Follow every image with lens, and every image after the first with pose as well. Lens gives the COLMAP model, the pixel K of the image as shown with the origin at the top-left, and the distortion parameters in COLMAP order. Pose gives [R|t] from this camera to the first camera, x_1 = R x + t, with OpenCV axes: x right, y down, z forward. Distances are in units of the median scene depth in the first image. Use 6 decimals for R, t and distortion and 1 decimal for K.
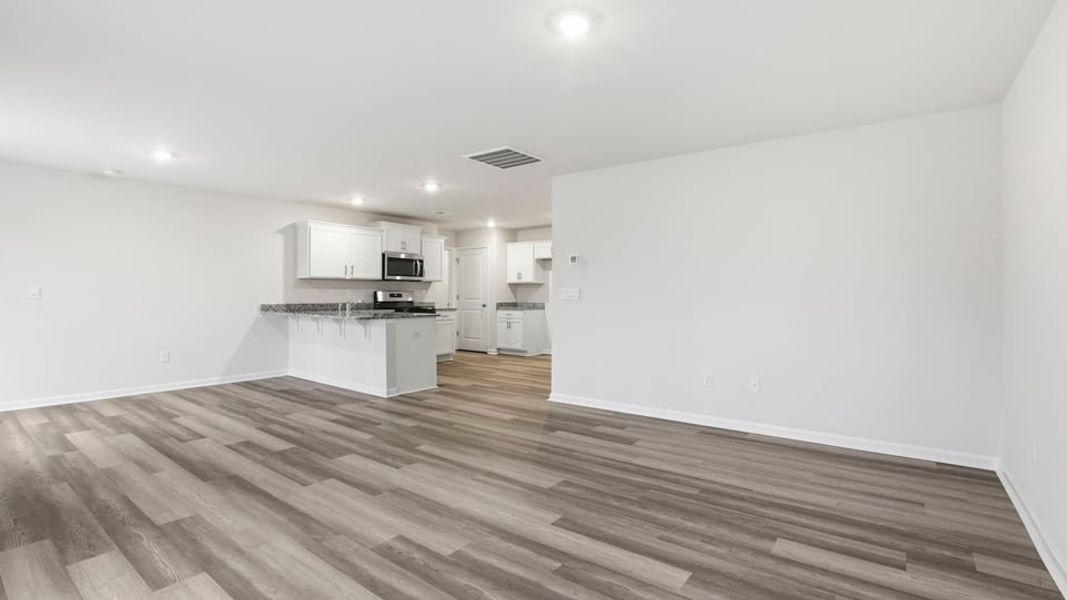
lens RADIAL K [[492.1, 0, 538.7], [0, 492.1, 291.6], [0, 0, 1]] dist [-0.053101, 0.018577]
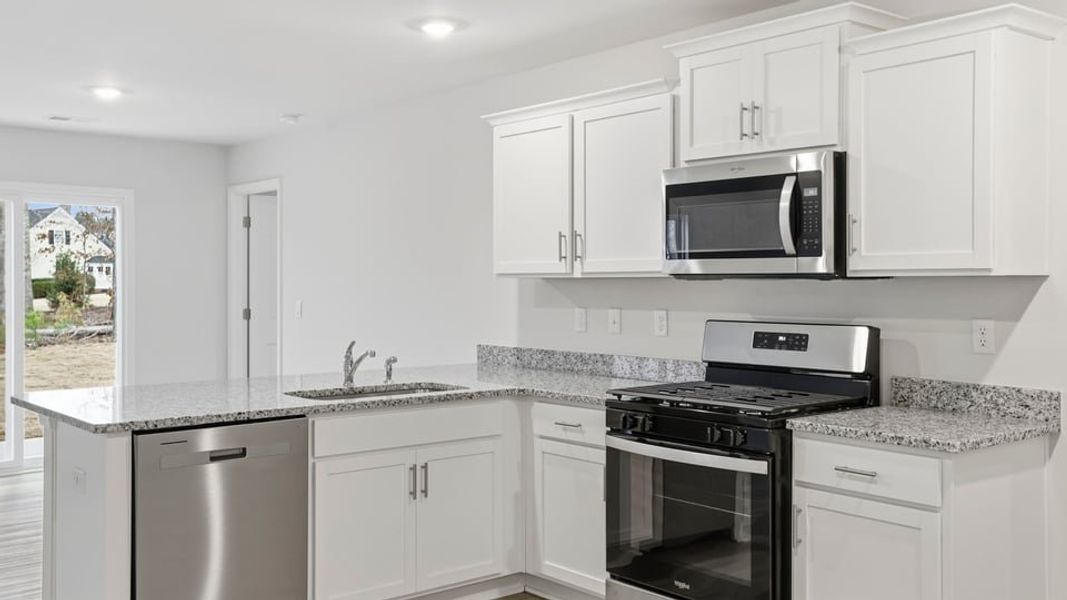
lens RADIAL K [[1010.6, 0, 542.0], [0, 1010.6, 284.3], [0, 0, 1]] dist [-0.008134, 0.125060]
pose [[-0.228785, -0.000803, -0.973477, 0.215328], [0.004888, 0.999986, -0.001974, -0.020251], [0.973465, -0.005210, -0.228777, 1.112449]]
